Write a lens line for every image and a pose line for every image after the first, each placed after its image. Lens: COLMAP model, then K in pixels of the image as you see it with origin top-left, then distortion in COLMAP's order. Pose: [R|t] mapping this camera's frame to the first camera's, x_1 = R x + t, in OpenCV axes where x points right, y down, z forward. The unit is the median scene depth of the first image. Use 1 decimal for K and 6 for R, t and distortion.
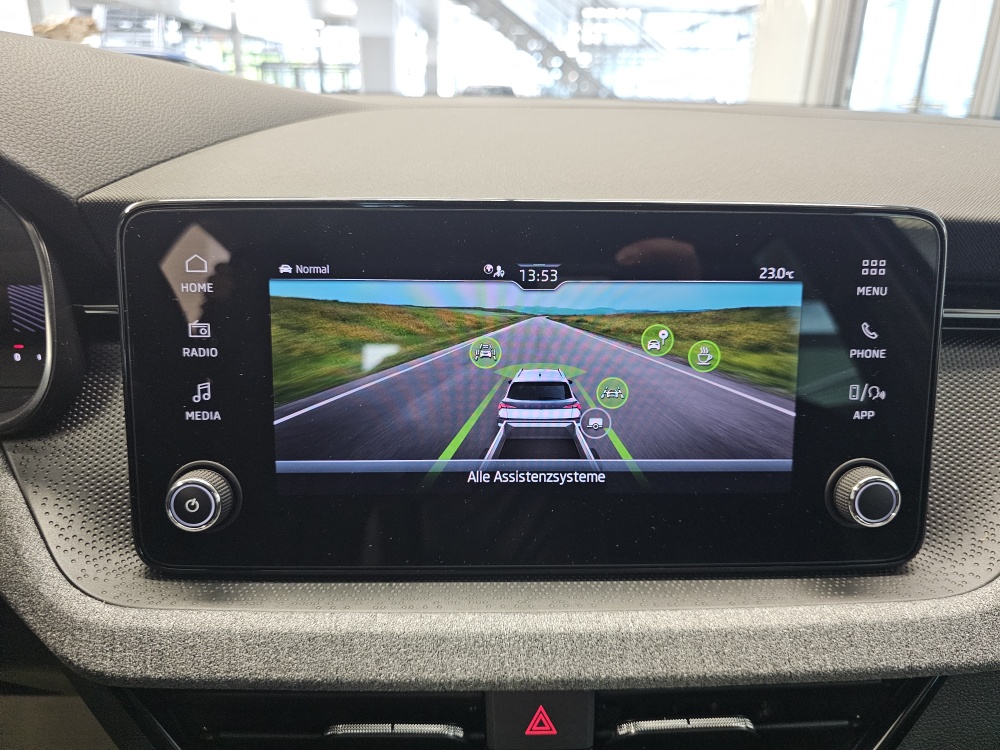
lens RADIAL K [[687.3, 0, 505.2], [0, 687.3, 375.8], [0, 0, 1]] dist [0.005936, -0.031114]
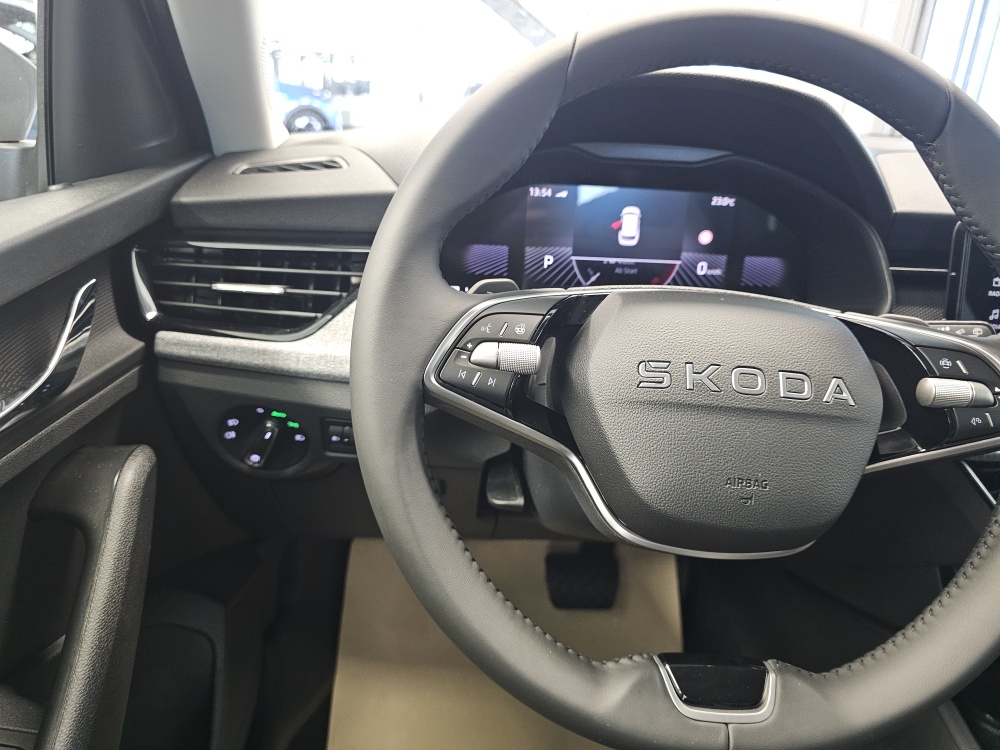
lens RADIAL K [[684.2, 0, 502.7], [0, 684.2, 372.0], [0, 0, 1]] dist [0.023362, -0.048316]
pose [[0.999005, 0.032652, 0.030367, -1.881695], [-0.032664, 0.999466, -0.000080, 0.231080], [-0.030353, -0.000912, 0.999539, -0.893391]]
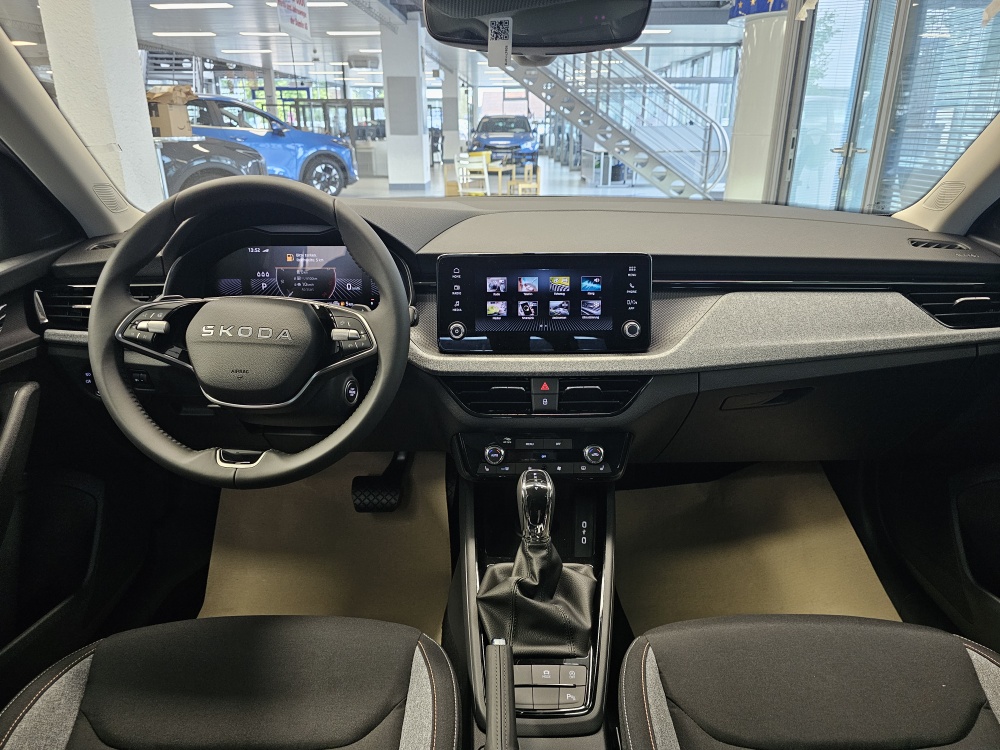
lens RADIAL K [[662.7, 0, 500.0], [0, 662.7, 375.0], [0, 0, 1]] dist [0.088833, -0.115112]
pose [[0.999525, -0.007737, -0.029832, -0.090140], [0.006923, 0.999604, -0.027286, 0.530313], [0.030031, 0.027066, 0.999182, -2.718540]]
